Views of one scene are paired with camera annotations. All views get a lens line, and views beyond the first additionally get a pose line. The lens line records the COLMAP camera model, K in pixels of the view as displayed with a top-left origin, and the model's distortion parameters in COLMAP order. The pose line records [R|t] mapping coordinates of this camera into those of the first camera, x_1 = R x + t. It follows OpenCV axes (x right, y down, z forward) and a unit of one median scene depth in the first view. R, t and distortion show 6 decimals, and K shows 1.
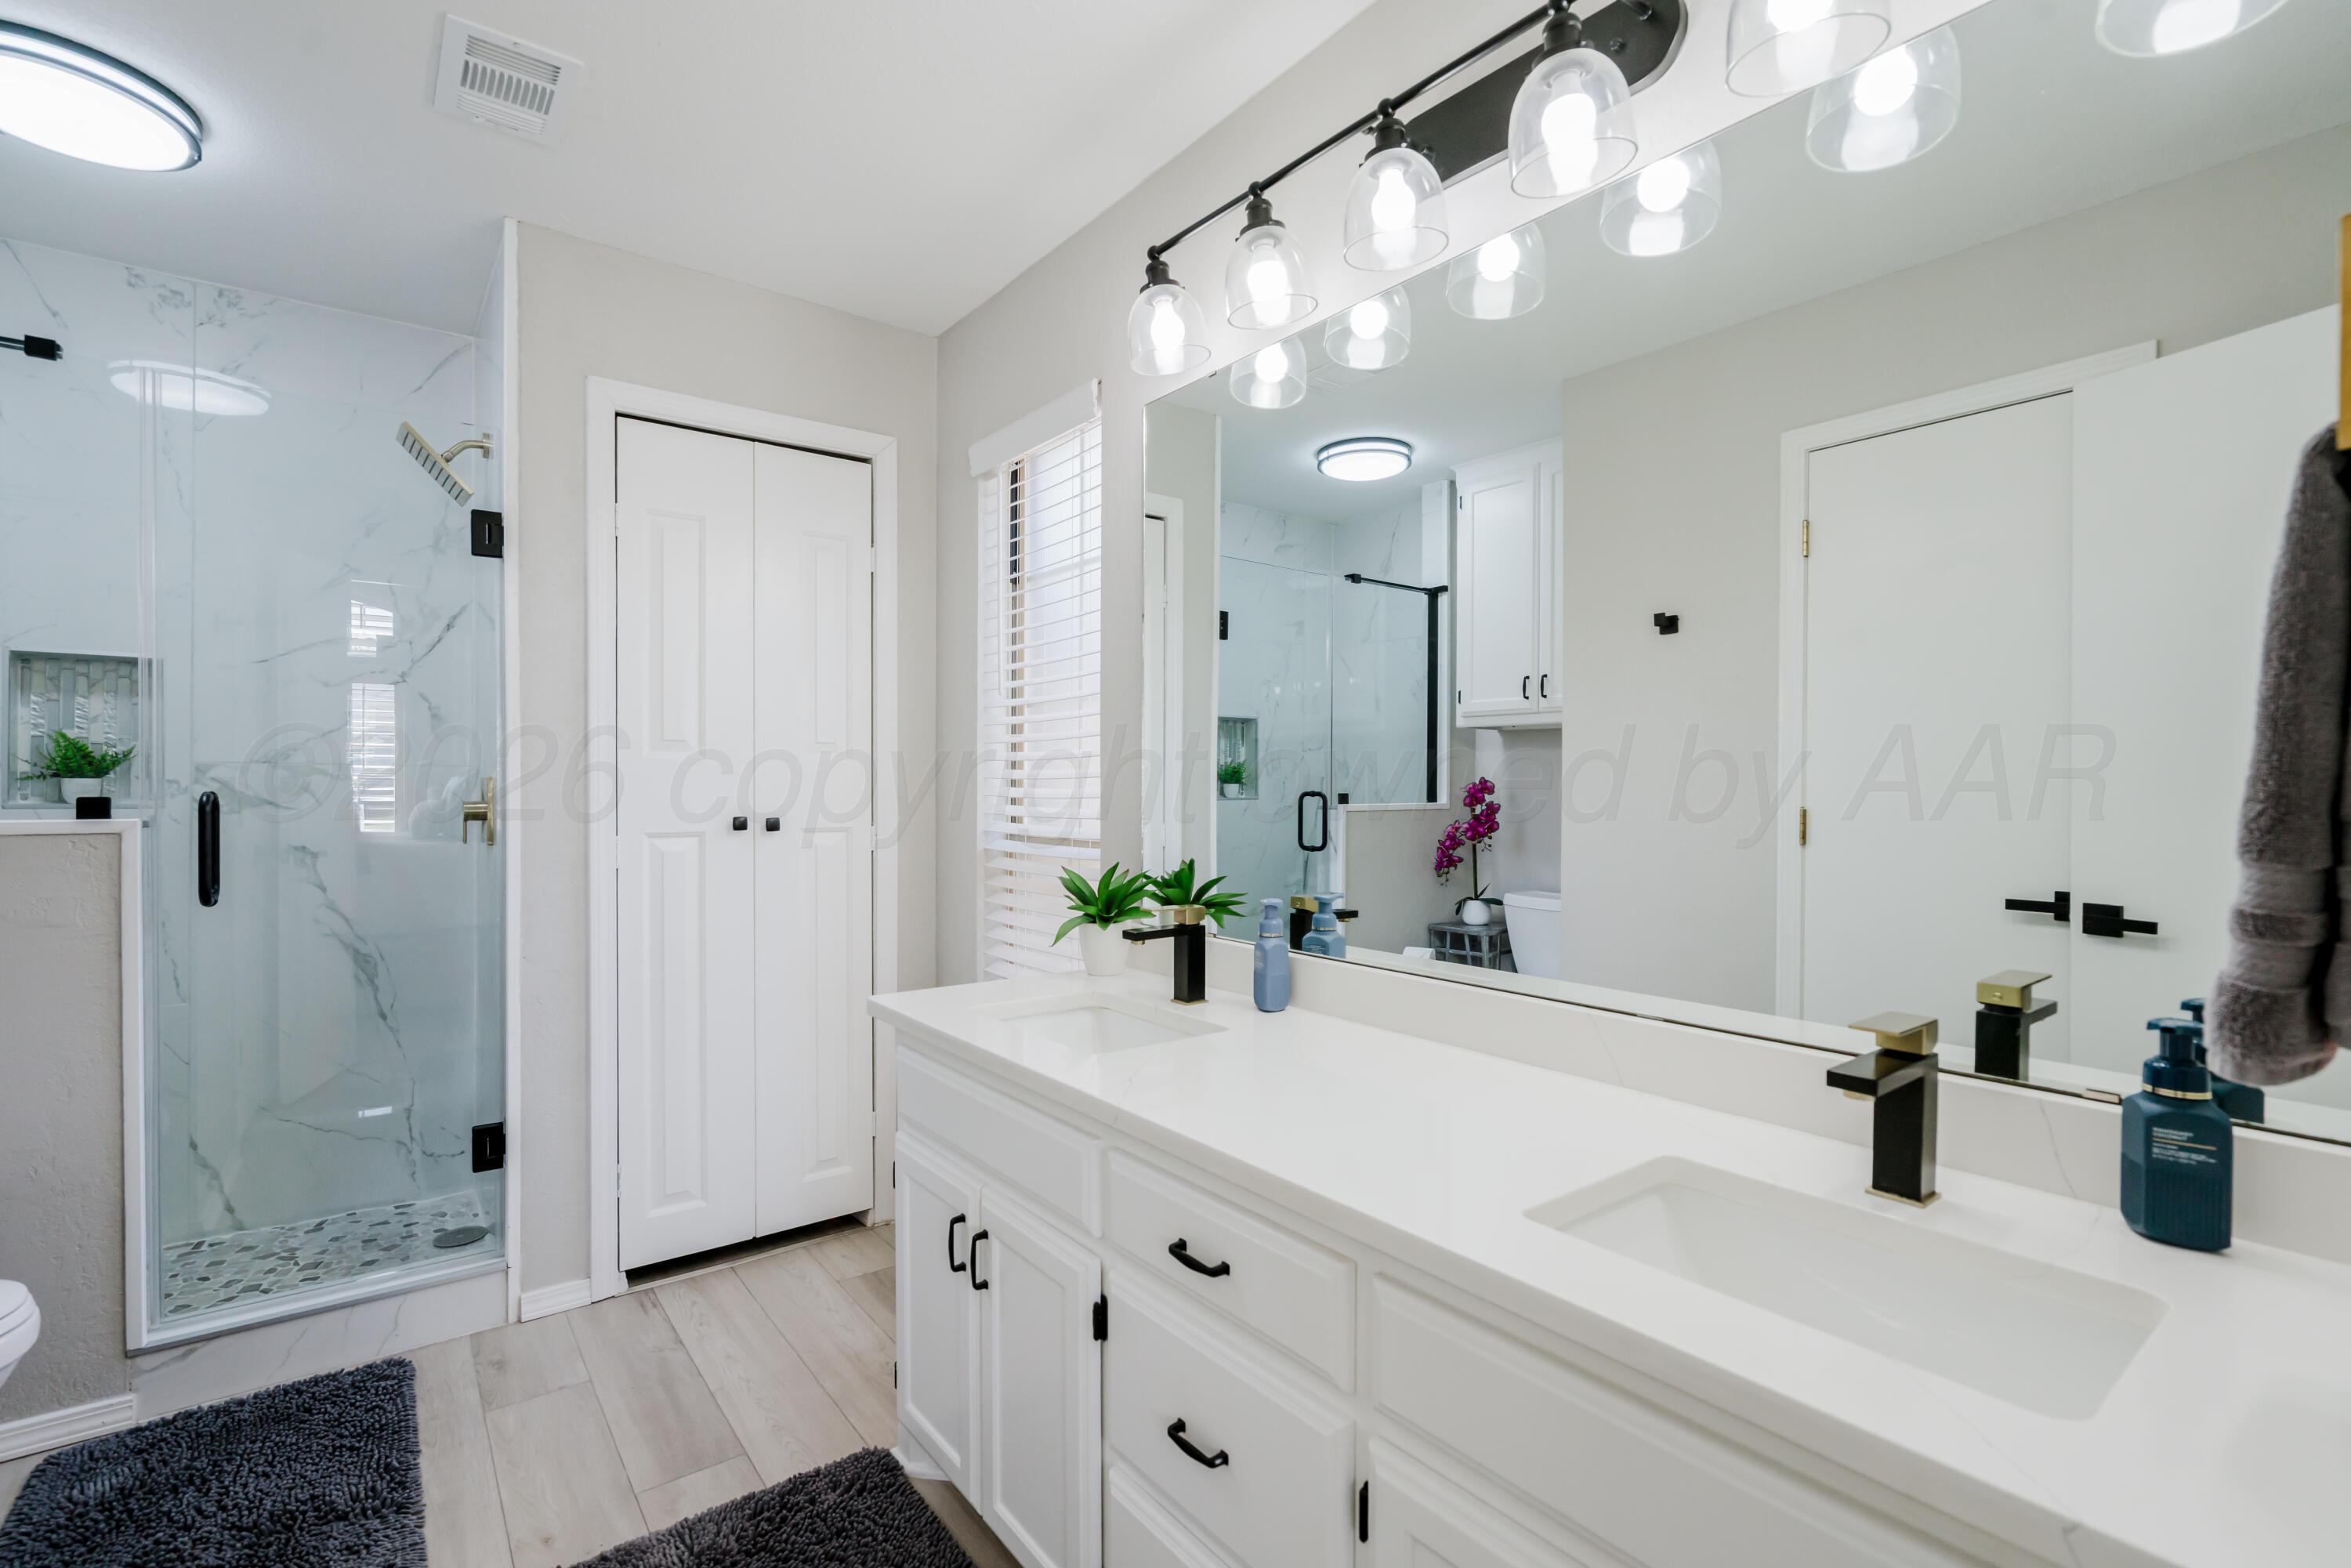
lens RADIAL K [[1057.0, 0, 1170.5], [0, 1057.0, 786.0], [0, 0, 1]] dist [-0.002066, -0.000622]
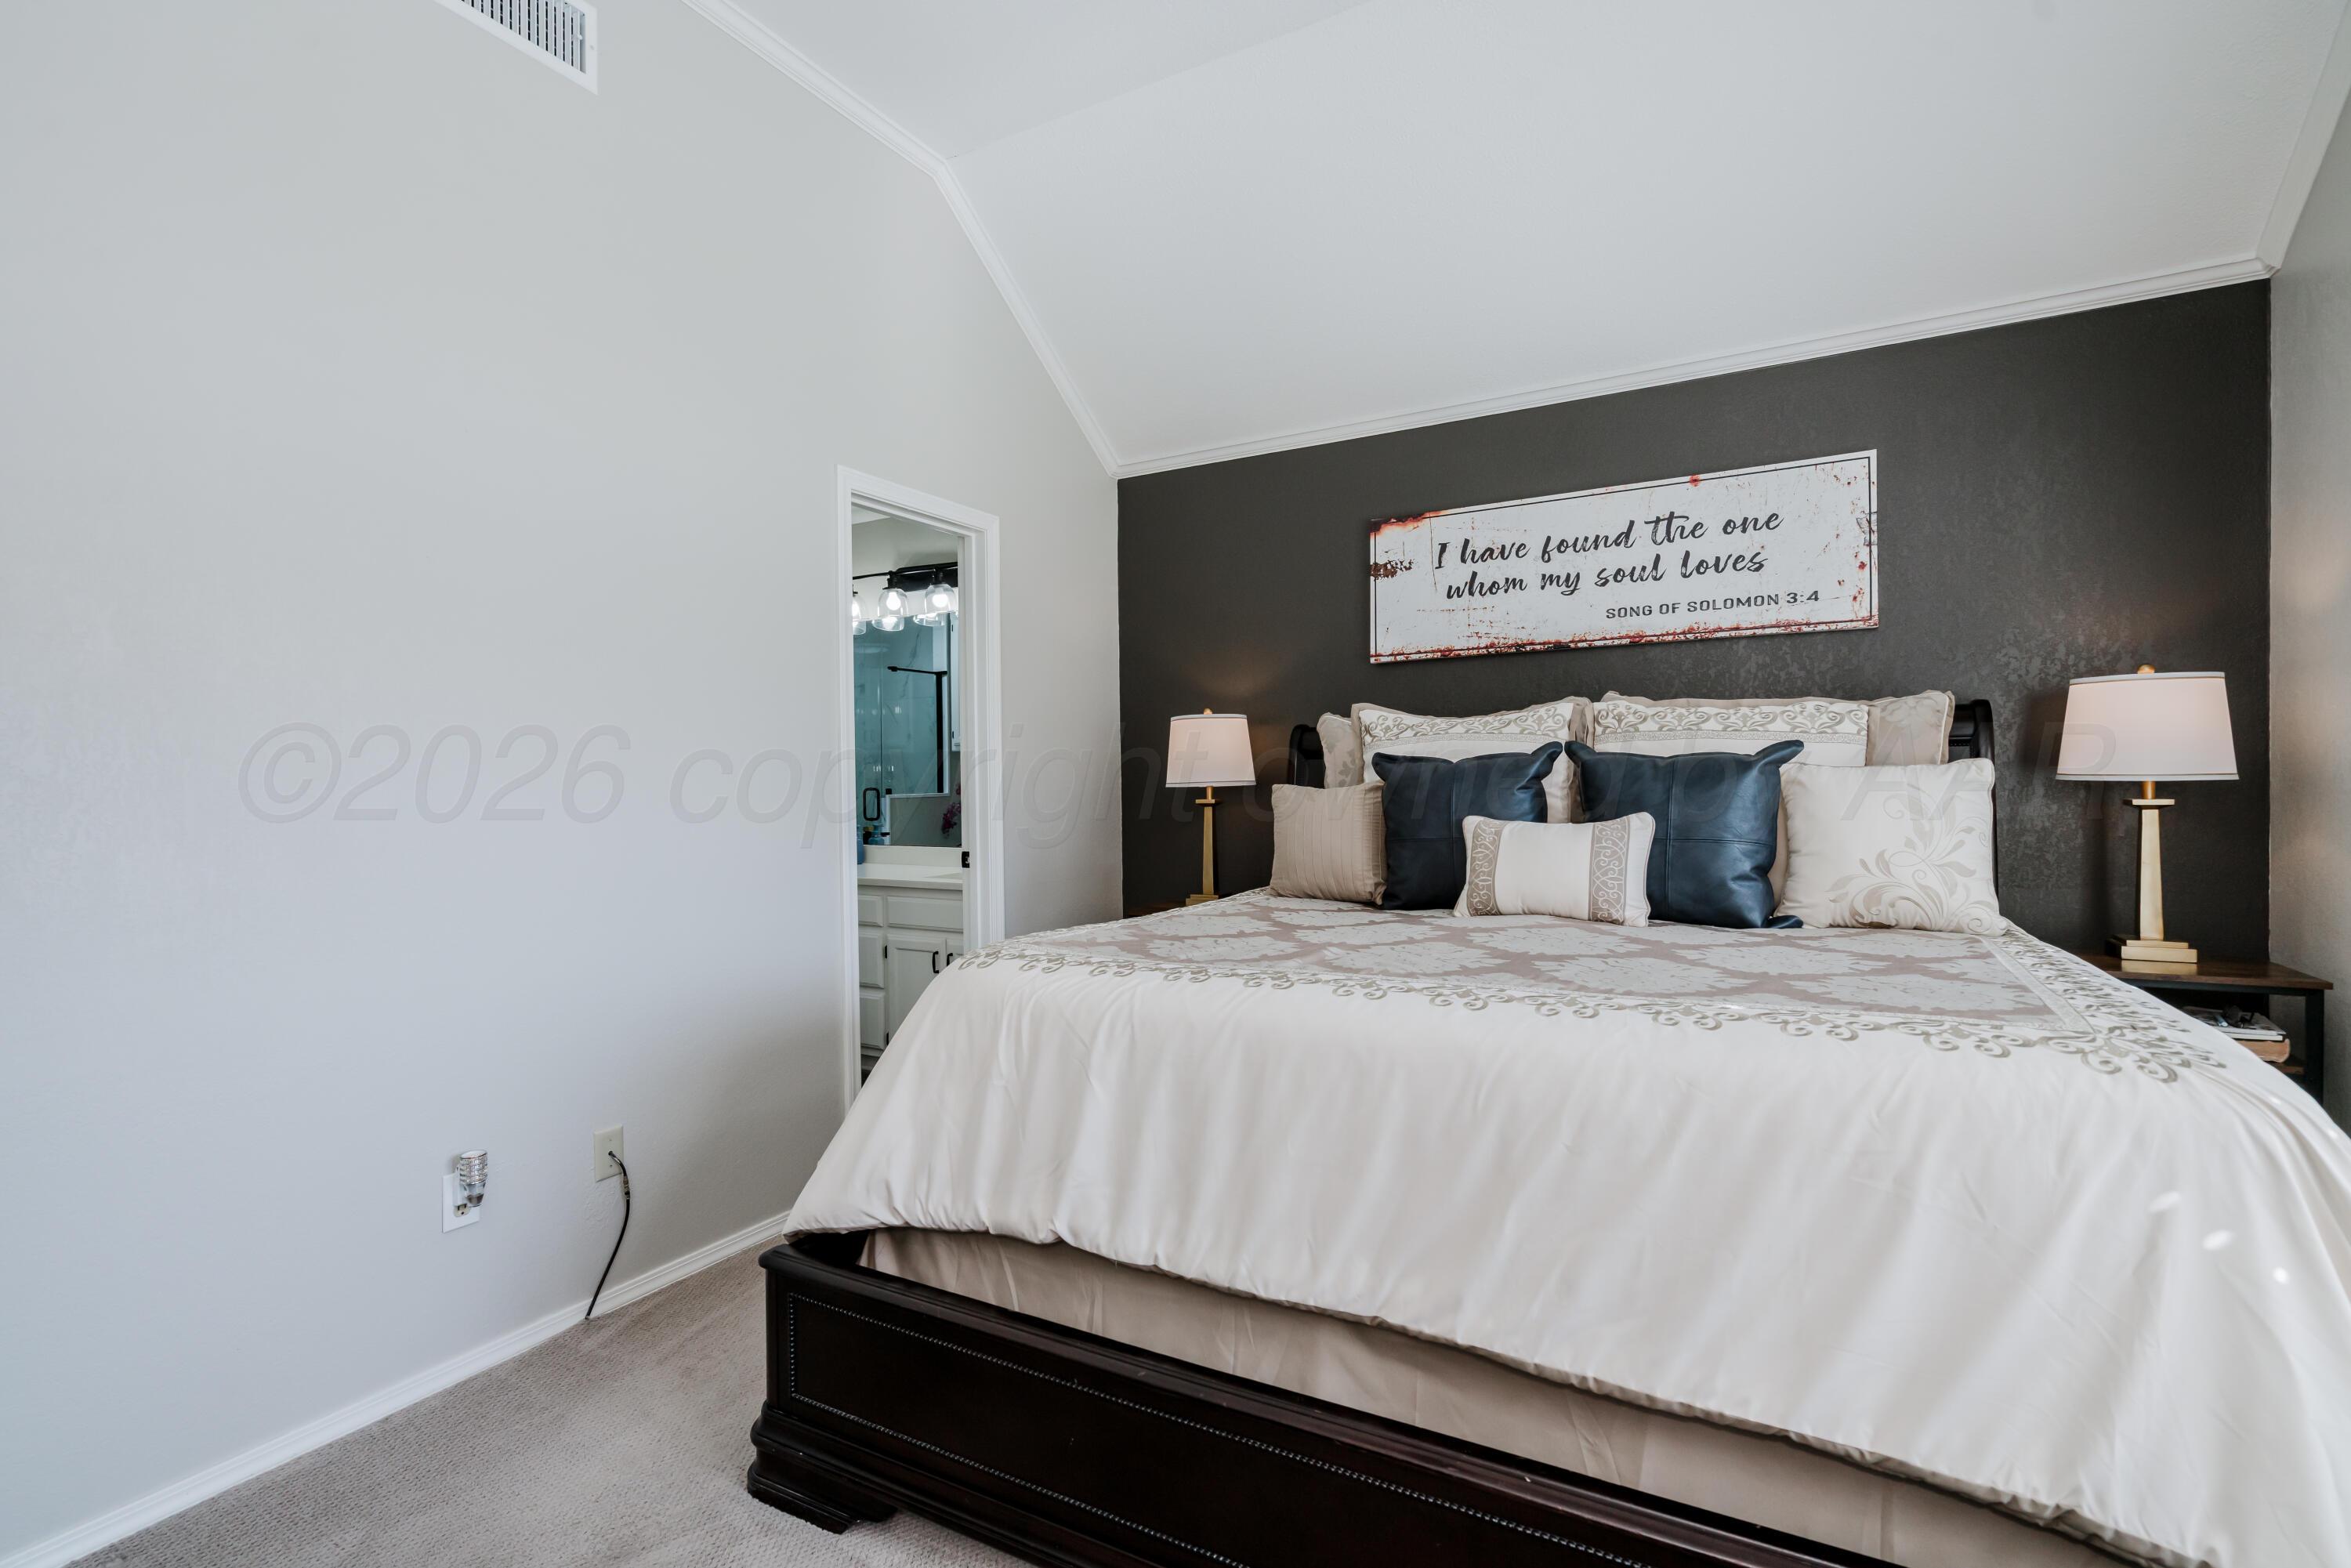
lens RADIAL K [[1057.0, 0, 1166.1], [0, 1057.0, 787.7], [0, 0, 1]] dist [-0.002066, -0.000622]
pose [[0.919660, -0.016019, 0.392388, -0.105214], [0.017428, 0.999848, -0.000028, 0.014002], [-0.392328, 0.006864, 0.919800, -0.815450]]
